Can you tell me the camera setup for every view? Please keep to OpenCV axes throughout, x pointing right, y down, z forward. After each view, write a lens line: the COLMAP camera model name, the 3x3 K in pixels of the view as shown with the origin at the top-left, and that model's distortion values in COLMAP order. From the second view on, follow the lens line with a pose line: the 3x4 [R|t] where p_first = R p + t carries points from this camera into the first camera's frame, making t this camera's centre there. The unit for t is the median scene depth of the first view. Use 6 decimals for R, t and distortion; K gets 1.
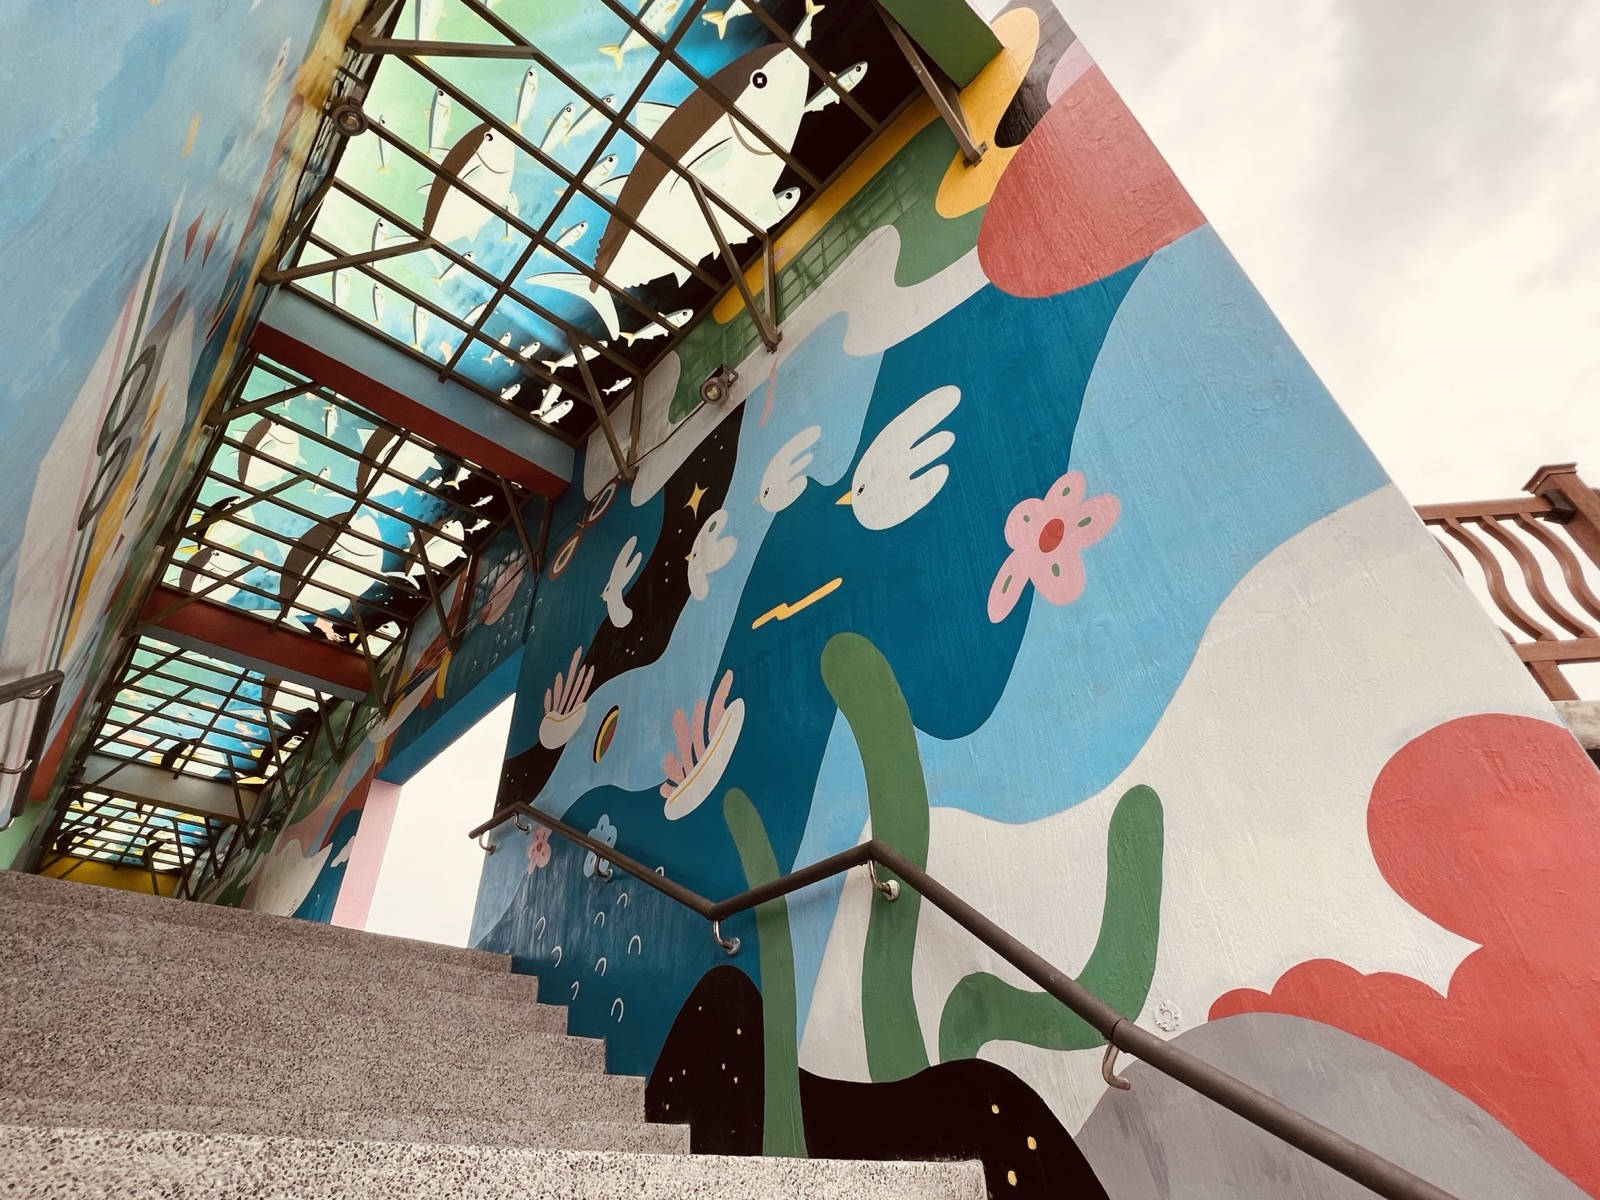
lens RADIAL K [[815.8, 0, 789.8], [0, 815.8, 596.9], [0, 0, 1]] dist [-0.004003, 0.001893]
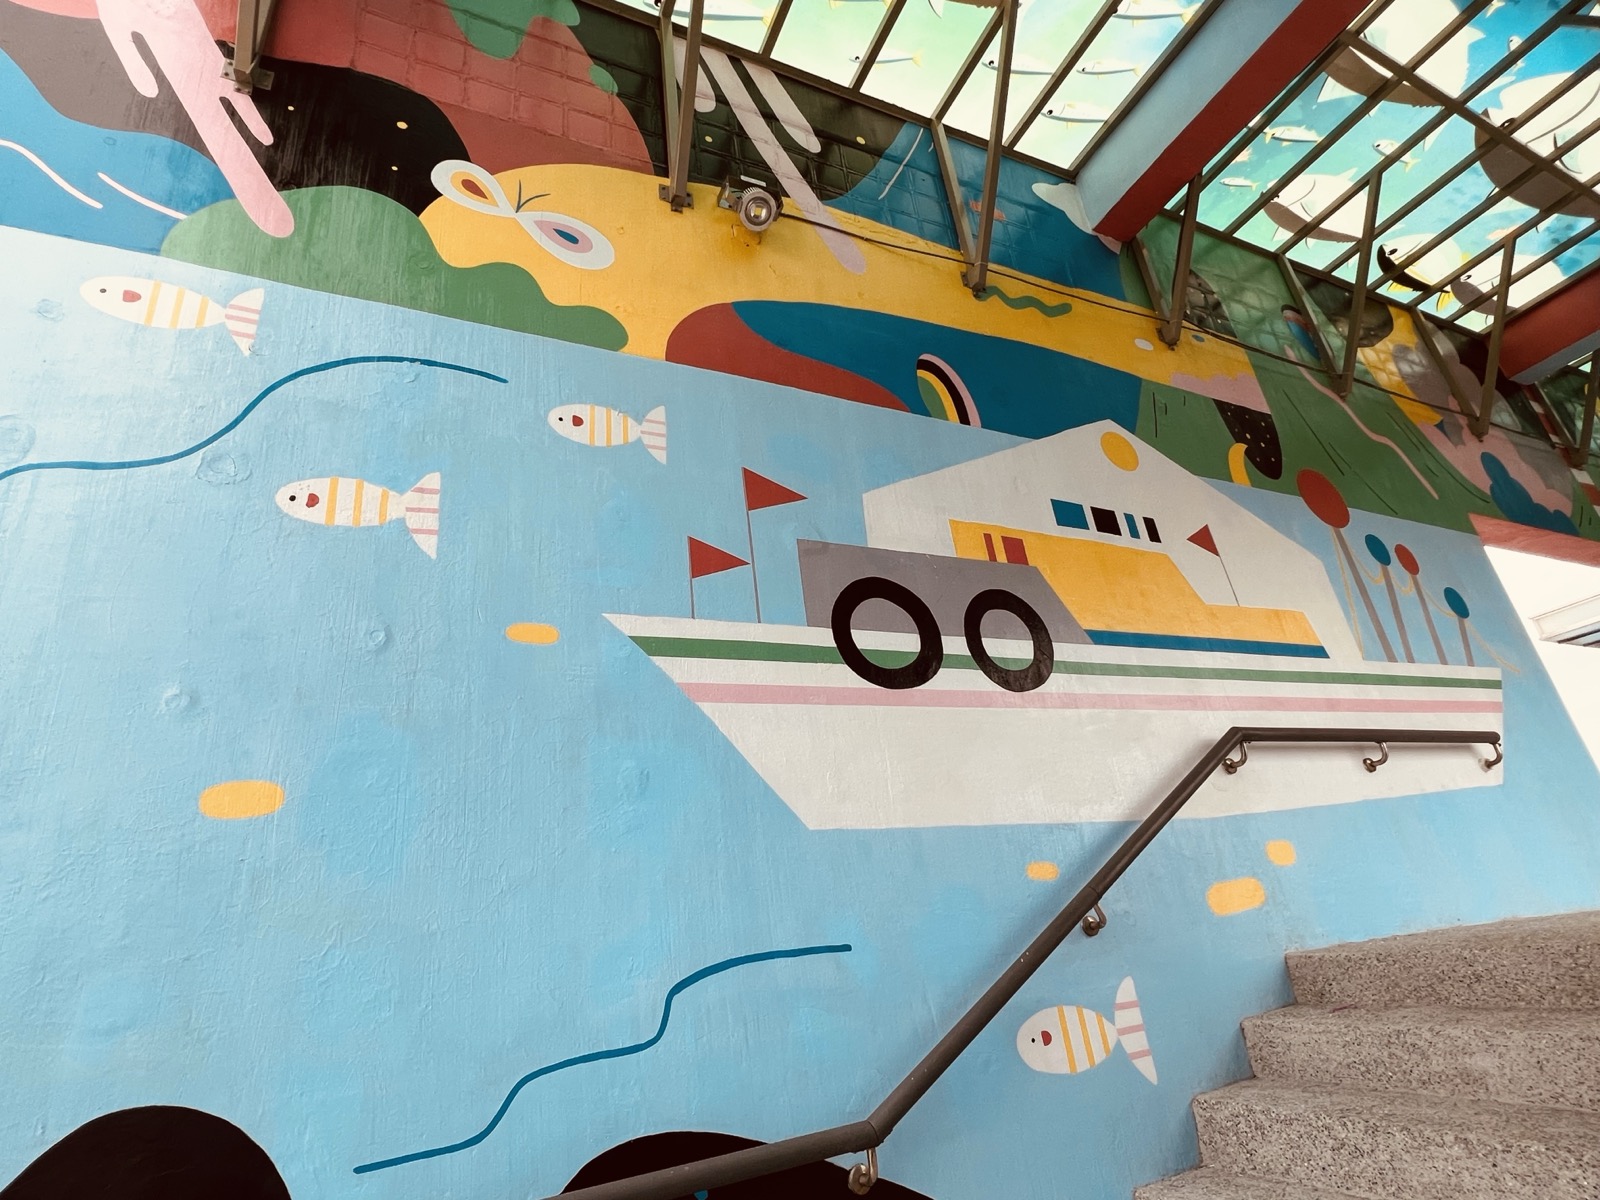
lens RADIAL K [[815.8, 0, 797.1], [0, 815.8, 596.5], [0, 0, 1]] dist [-0.004003, 0.001893]
pose [[-0.283499, -0.330713, -0.900143, 0.060514], [0.674207, 0.598778, -0.432332, 0.041352], [0.681963, -0.729448, 0.053216, 0.442377]]
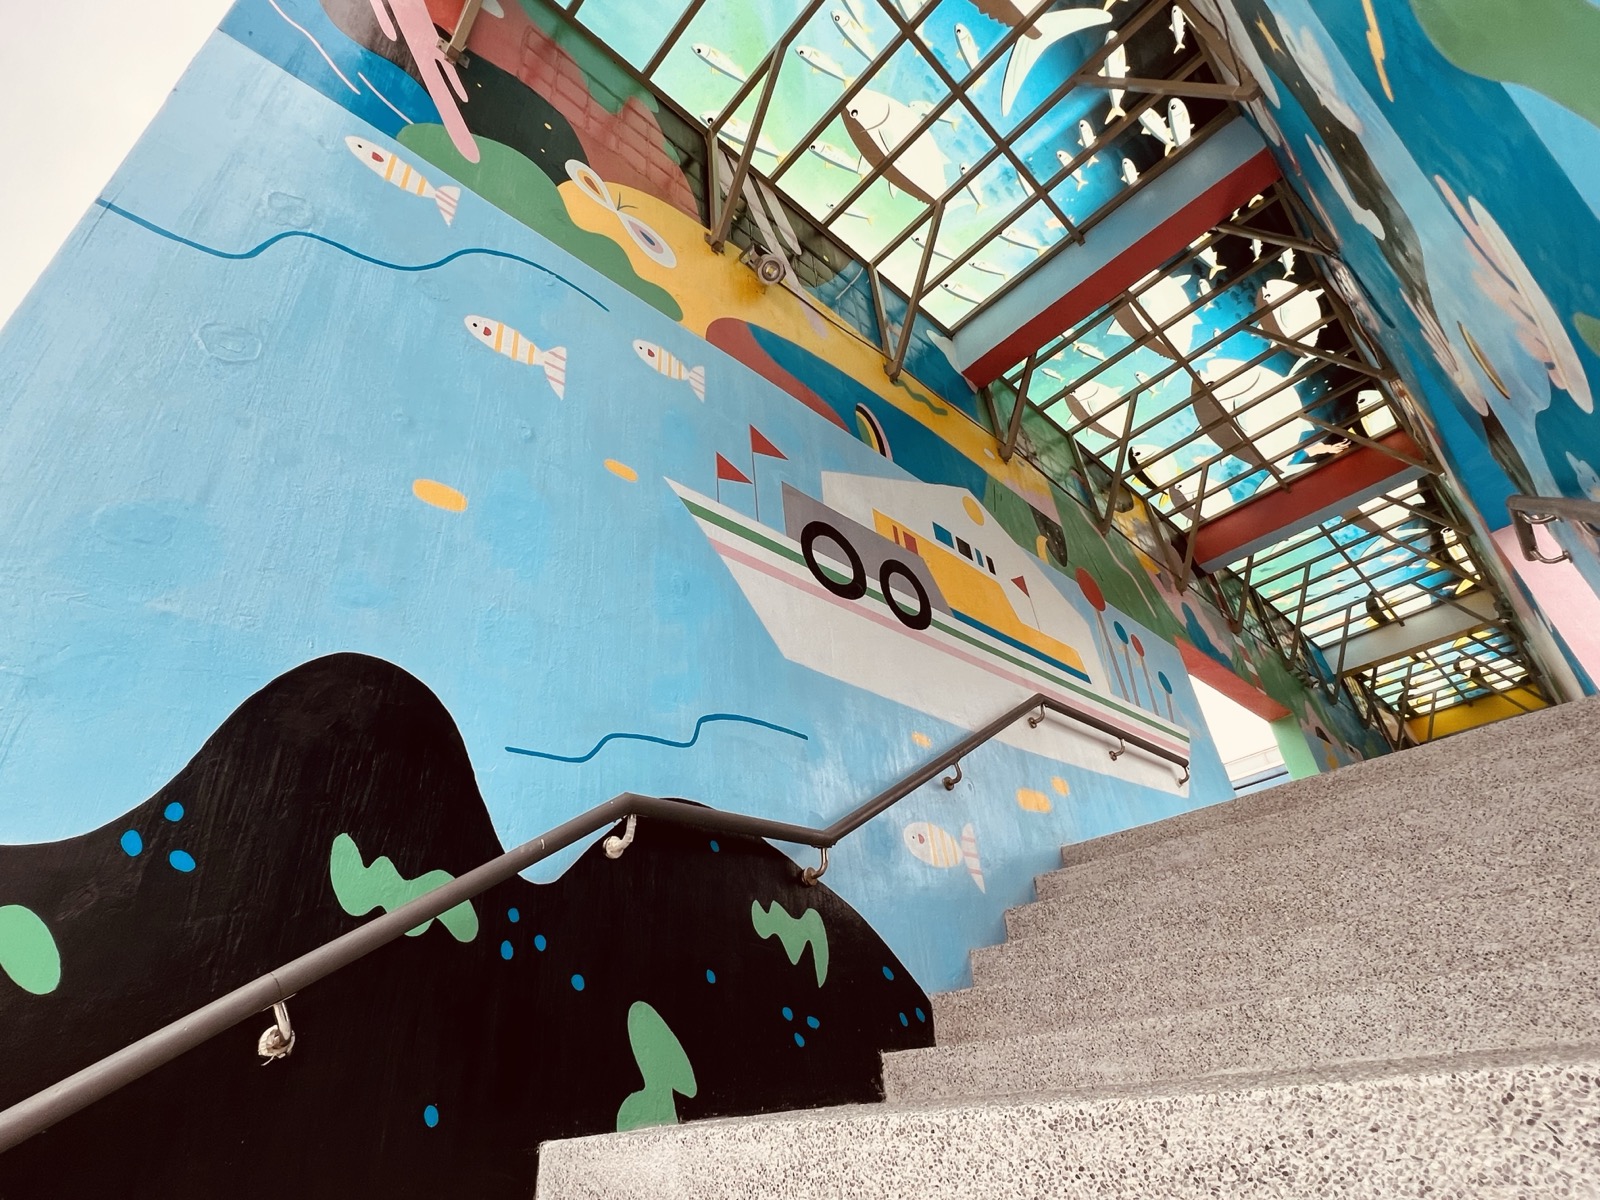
lens RADIAL K [[815.8, 0, 795.2], [0, 815.8, 596.5], [0, 0, 1]] dist [-0.004003, 0.001893]
pose [[0.037566, -0.518086, -0.854503, 0.156198], [0.671241, 0.646554, -0.362497, 0.121115], [0.740287, -0.559960, 0.372050, 0.200394]]
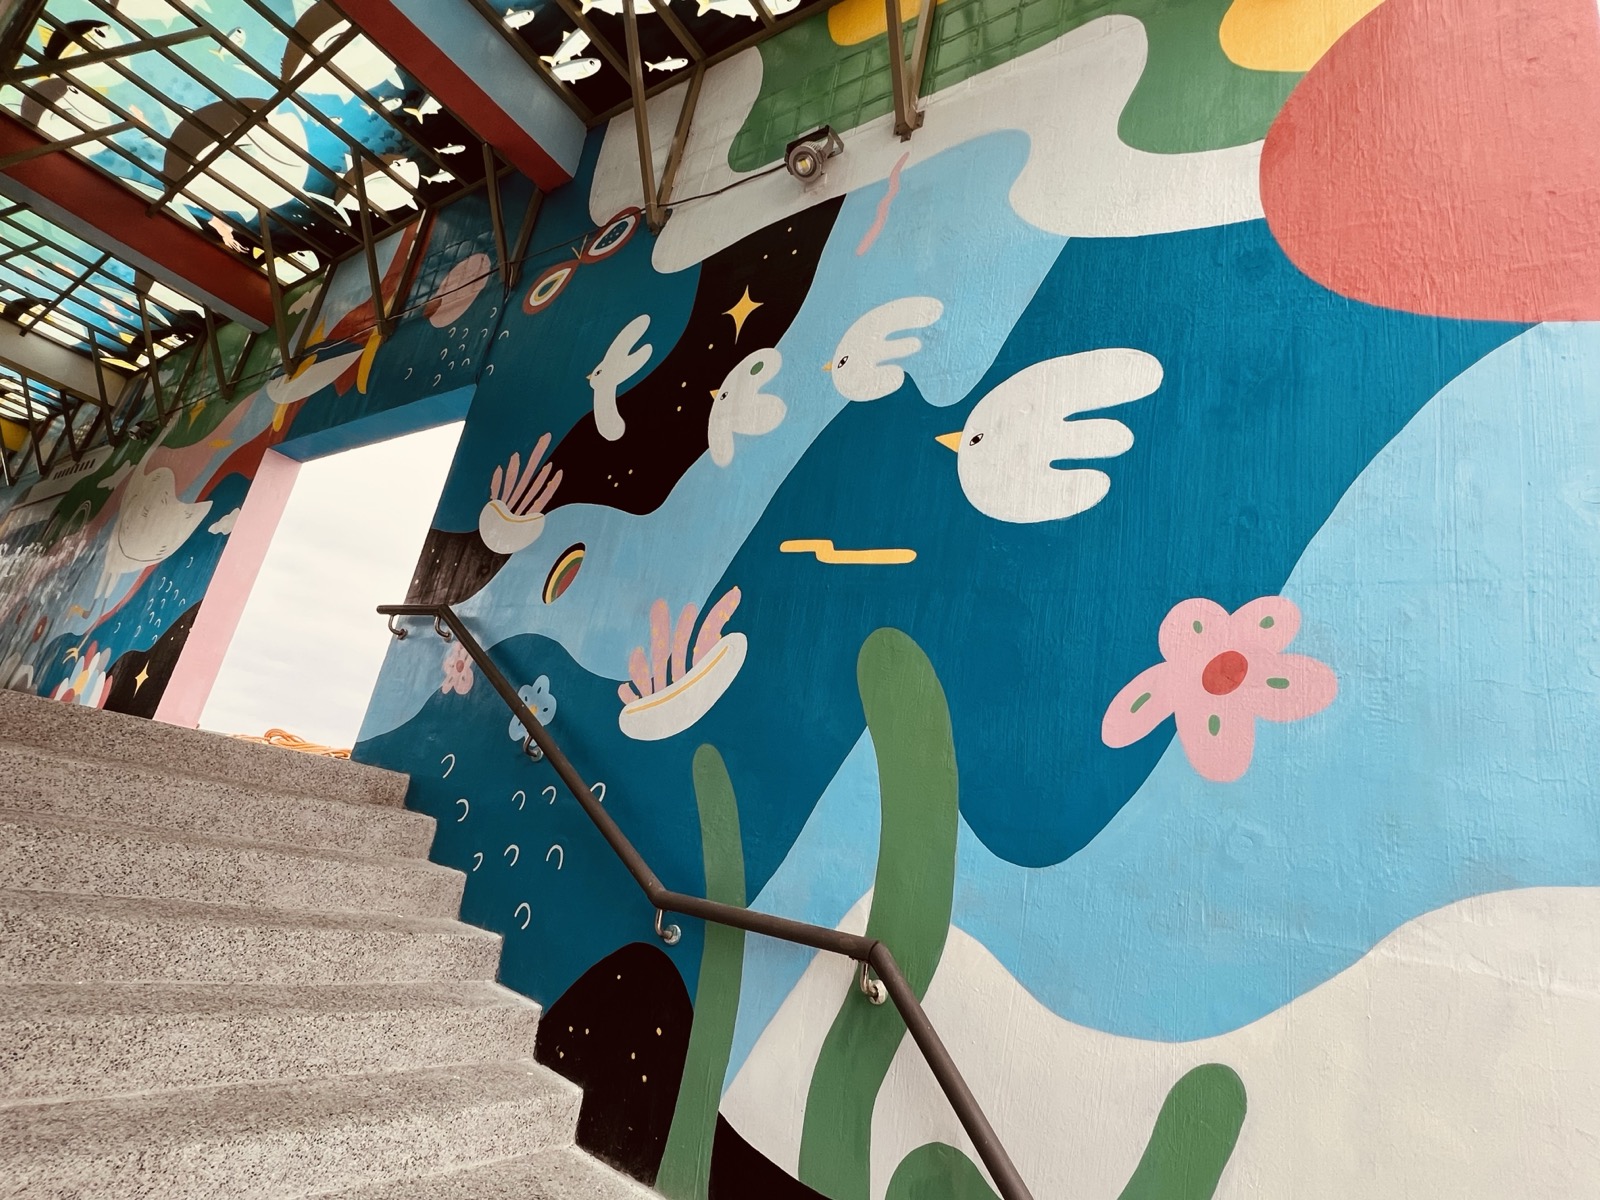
lens RADIAL K [[815.8, 0, 791.0], [0, 815.8, 595.0], [0, 0, 1]] dist [-0.004003, 0.001893]
pose [[0.950247, 0.272846, 0.150283, -0.094547], [-0.308627, 0.890008, 0.335611, -0.127428], [-0.042183, -0.365295, 0.929935, 0.155450]]
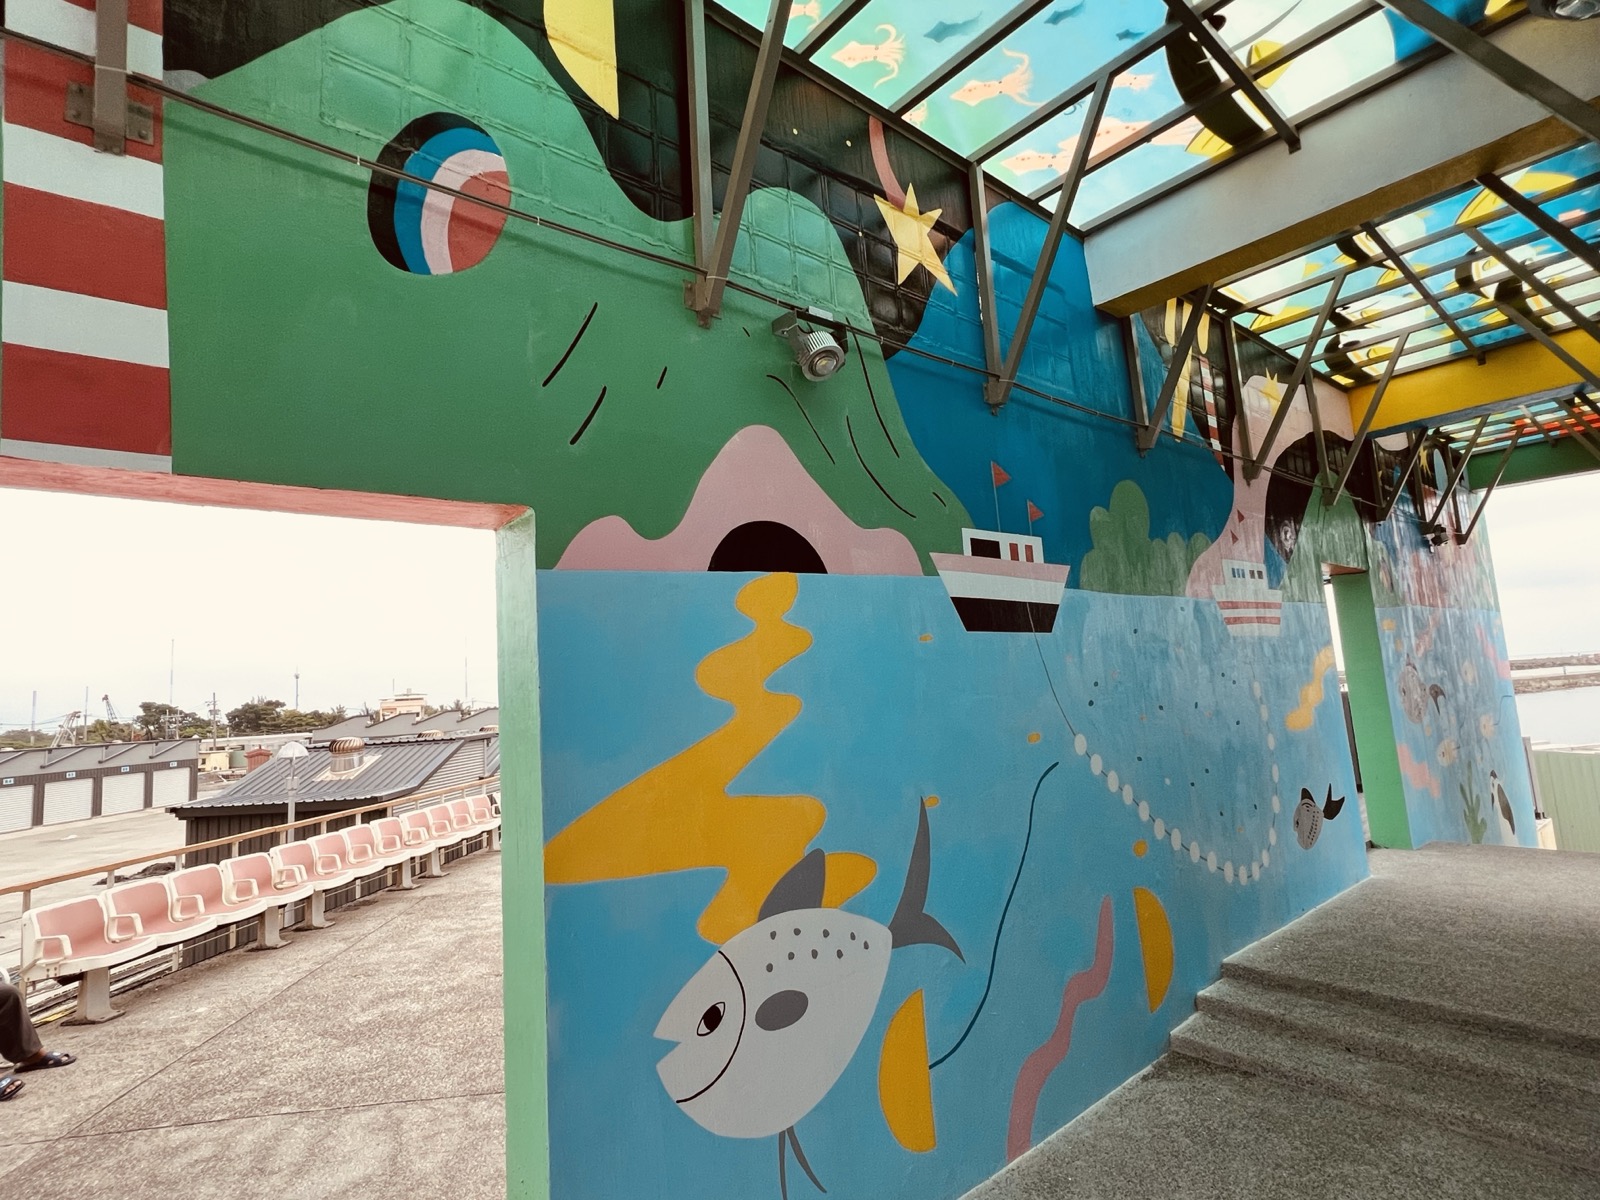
lens RADIAL K [[815.8, 0, 797.2], [0, 815.8, 597.2], [0, 0, 1]] dist [-0.004003, 0.001893]
pose [[-0.007044, -0.083068, -0.996519, -0.844500], [0.666936, 0.742134, -0.066577, 0.467712], [0.745081, -0.665084, 0.050173, 1.365841]]
